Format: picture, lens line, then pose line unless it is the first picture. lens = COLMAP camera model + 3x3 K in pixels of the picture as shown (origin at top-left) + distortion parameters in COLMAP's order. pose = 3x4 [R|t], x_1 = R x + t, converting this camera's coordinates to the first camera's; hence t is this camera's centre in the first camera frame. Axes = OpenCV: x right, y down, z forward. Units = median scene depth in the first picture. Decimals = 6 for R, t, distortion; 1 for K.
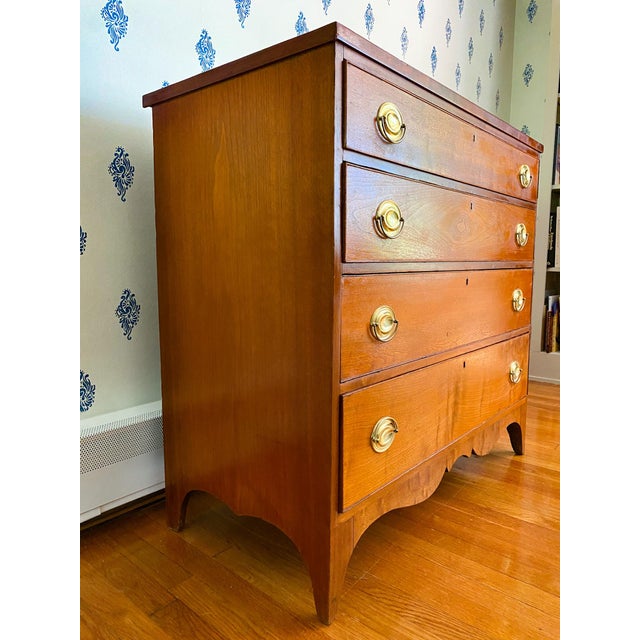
lens RADIAL K [[489.4, 0, 323.4], [0, 489.4, 319.3], [0, 0, 1]] dist [0.034531, -0.046116]
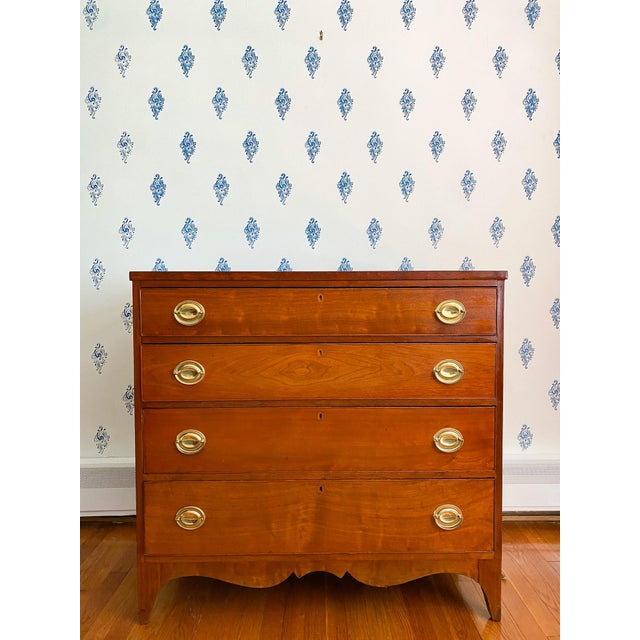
lens RADIAL K [[489.4, 0, 322.9], [0, 489.4, 315.6], [0, 0, 1]] dist [0.034531, -0.046116]
pose [[0.658072, 0.023464, -0.752589, 1.204631], [-0.085004, 0.995440, -0.043293, -0.274014], [0.748141, 0.092463, 0.657065, 0.228559]]
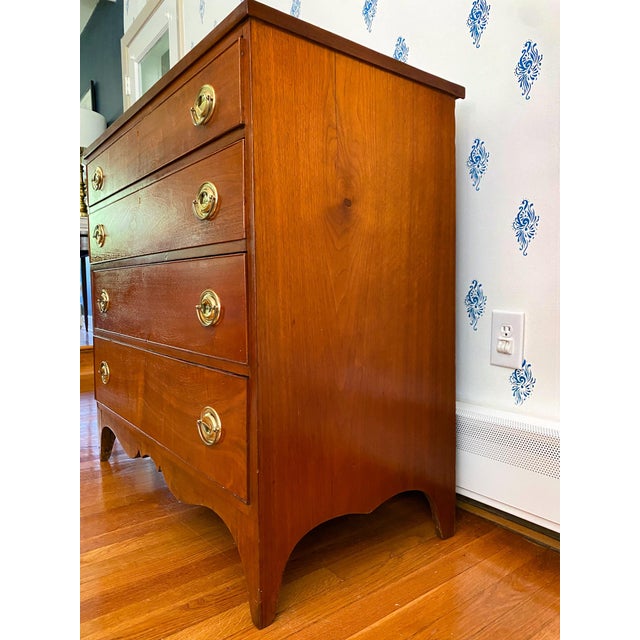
lens RADIAL K [[489.4, 0, 328.0], [0, 489.4, 319.6], [0, 0, 1]] dist [0.034531, -0.046116]
pose [[-0.193506, 0.056926, -0.979446, 1.237178], [-0.111647, 0.990553, 0.079629, -0.113932], [0.974726, 0.124761, -0.185322, 1.610008]]
